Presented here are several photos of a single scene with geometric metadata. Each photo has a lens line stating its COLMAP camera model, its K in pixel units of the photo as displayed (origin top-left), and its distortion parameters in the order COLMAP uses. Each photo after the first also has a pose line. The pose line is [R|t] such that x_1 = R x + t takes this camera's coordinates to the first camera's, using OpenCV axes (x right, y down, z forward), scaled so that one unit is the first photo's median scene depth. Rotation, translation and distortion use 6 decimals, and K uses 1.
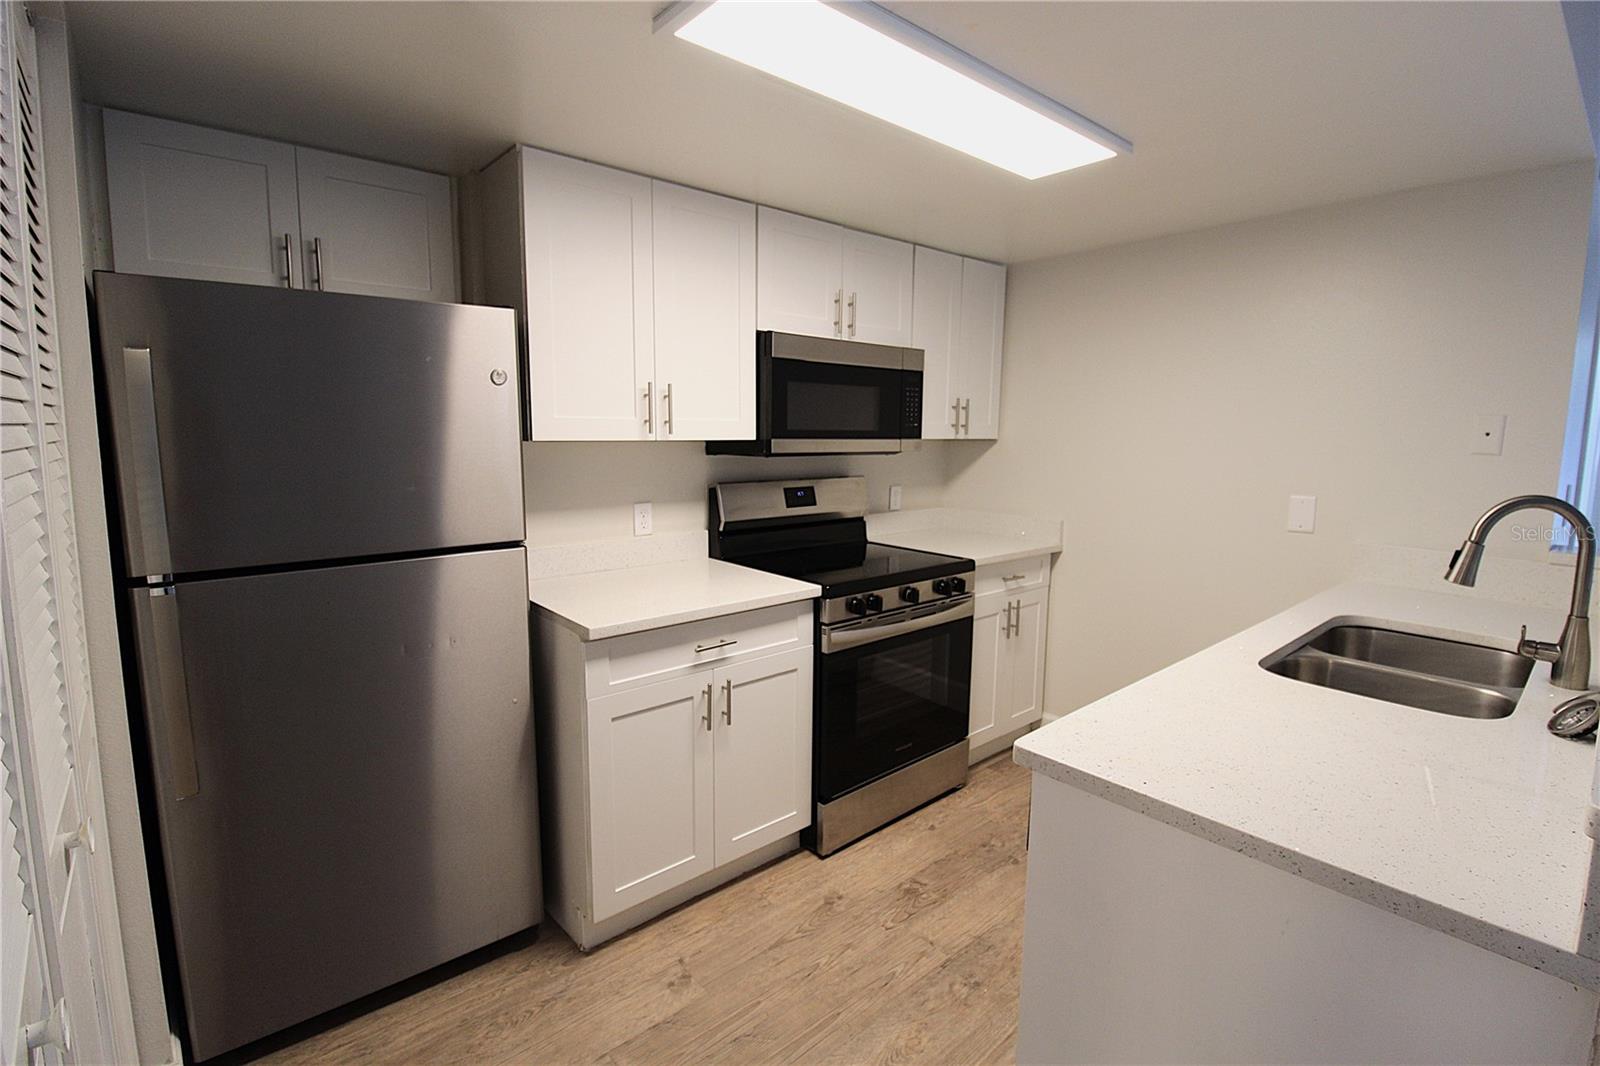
lens RADIAL K [[738.8, 0, 797.8], [0, 738.8, 529.8], [0, 0, 1]] dist [0.000624, 0.000070]
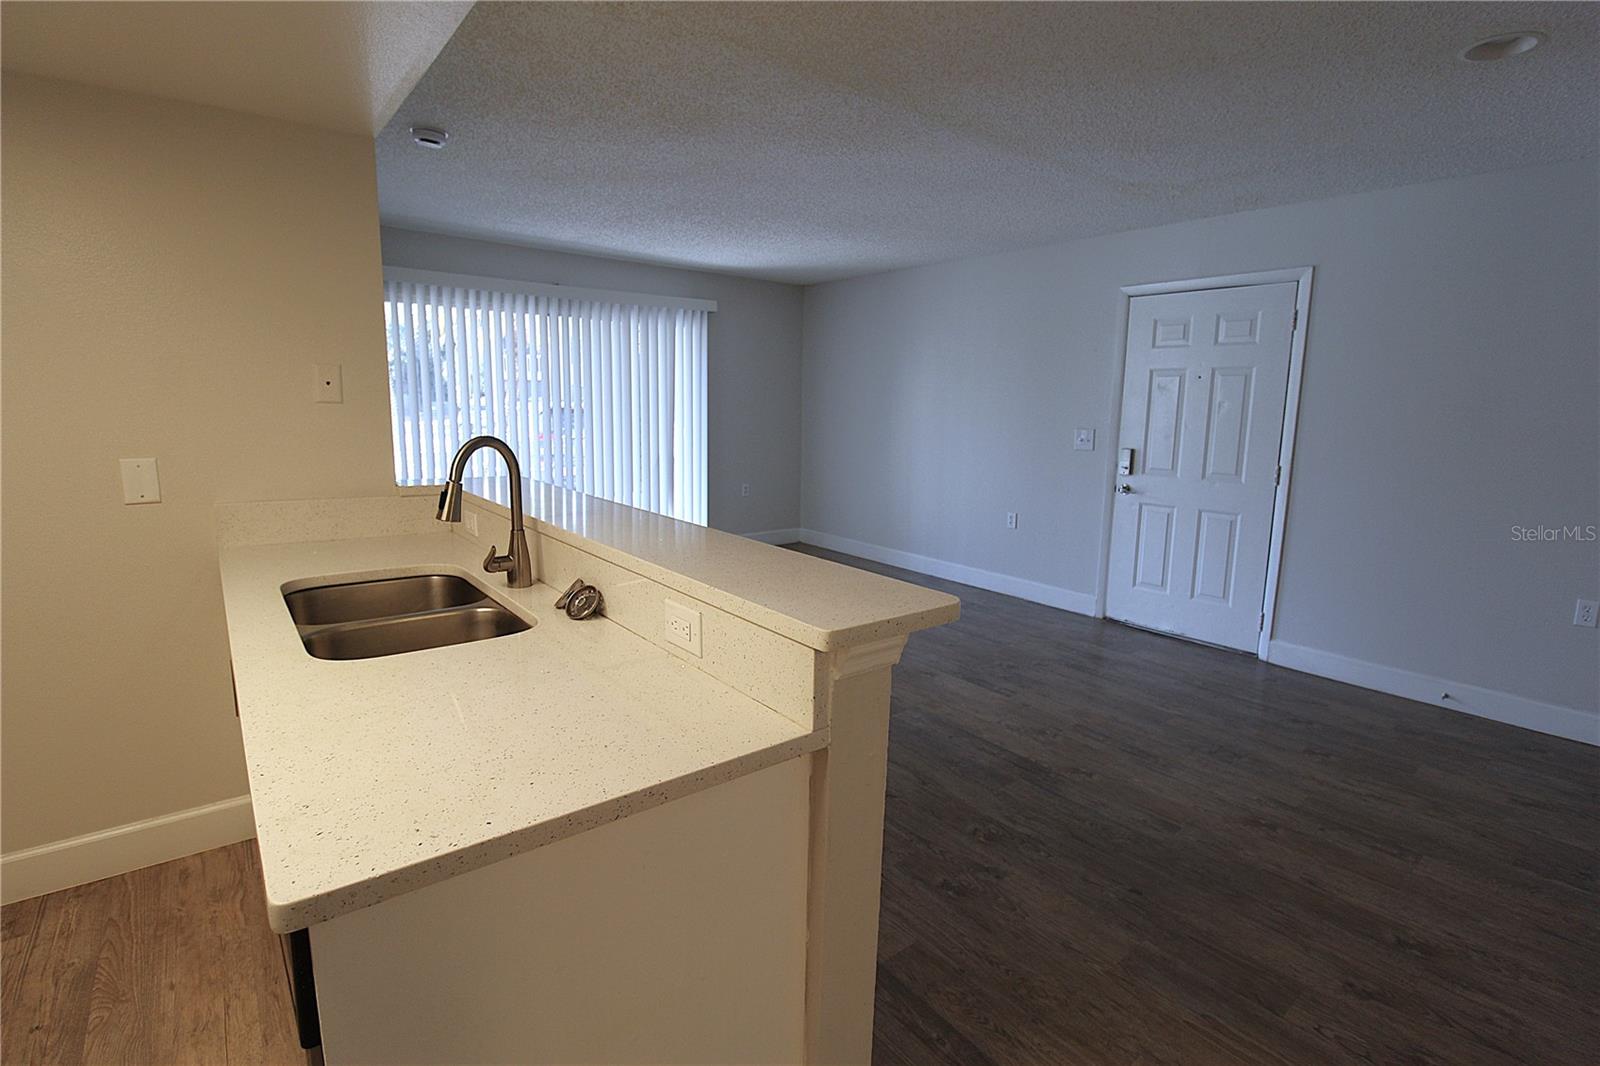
lens RADIAL K [[741.7, 0, 797.6], [0, 741.7, 524.8], [0, 0, 1]] dist [0.000418, 0.000041]
pose [[0.038047, -0.167188, 0.985191, -0.176301], [0.112957, 0.980305, 0.161997, -0.043077], [-0.992871, 0.105121, 0.056183, 0.430845]]
